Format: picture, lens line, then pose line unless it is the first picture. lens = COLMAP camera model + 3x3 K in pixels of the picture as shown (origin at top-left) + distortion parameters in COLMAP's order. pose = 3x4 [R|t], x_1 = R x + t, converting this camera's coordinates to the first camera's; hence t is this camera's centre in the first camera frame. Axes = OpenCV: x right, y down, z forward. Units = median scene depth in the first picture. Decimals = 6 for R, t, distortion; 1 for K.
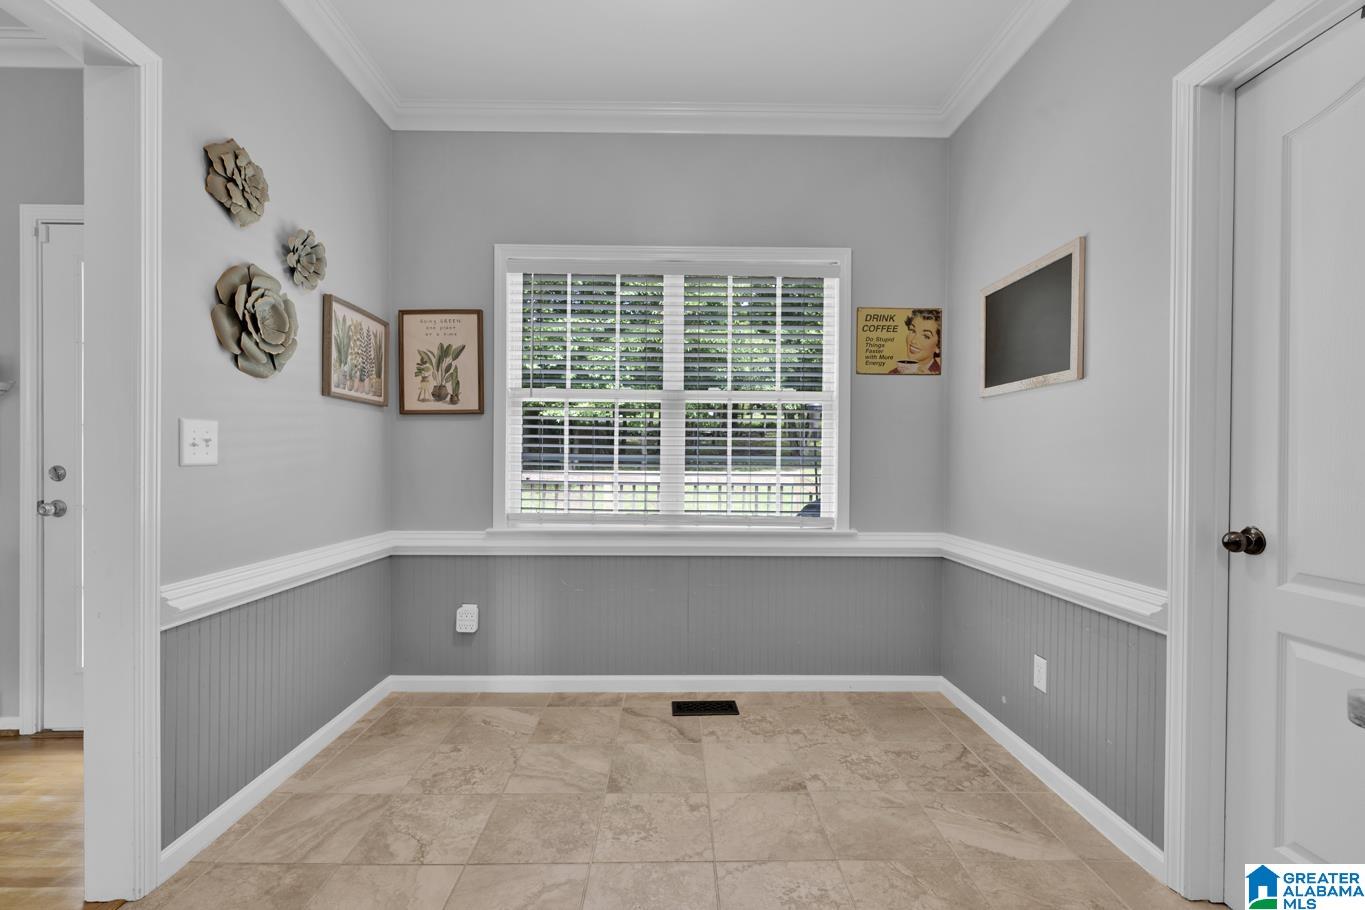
lens RADIAL K [[597.2, 0, 680.3], [0, 597.2, 457.7], [0, 0, 1]] dist [0.001632, 0.000162]
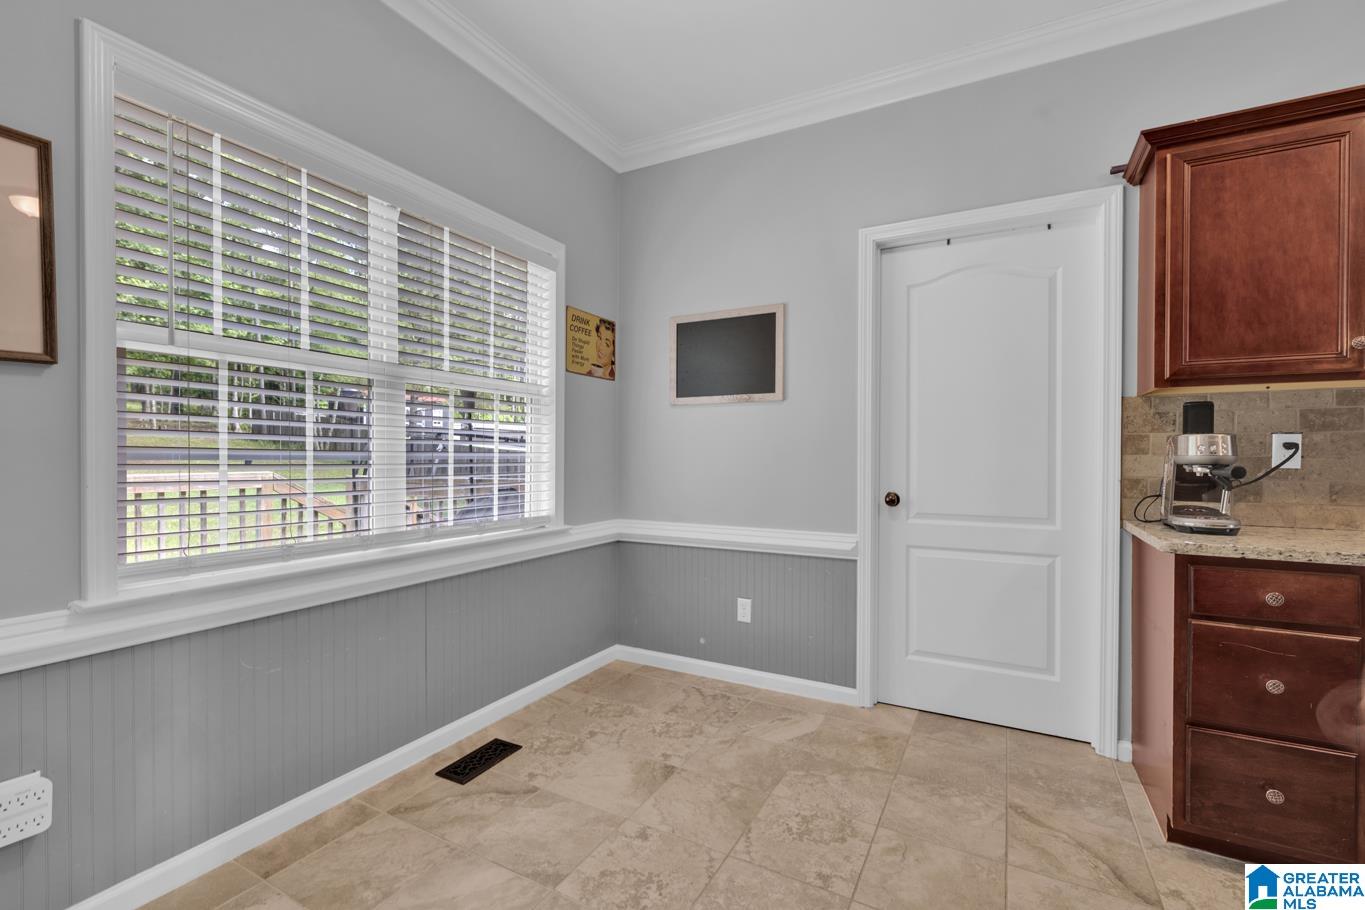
lens RADIAL K [[597.2, 0, 680.9], [0, 597.2, 459.2], [0, 0, 1]] dist [0.001632, 0.000162]
pose [[0.496067, -0.011810, 0.868204, -0.583808], [-0.000342, 0.999905, 0.013797, -0.006082], [-0.868284, -0.007141, 0.496016, 0.391265]]
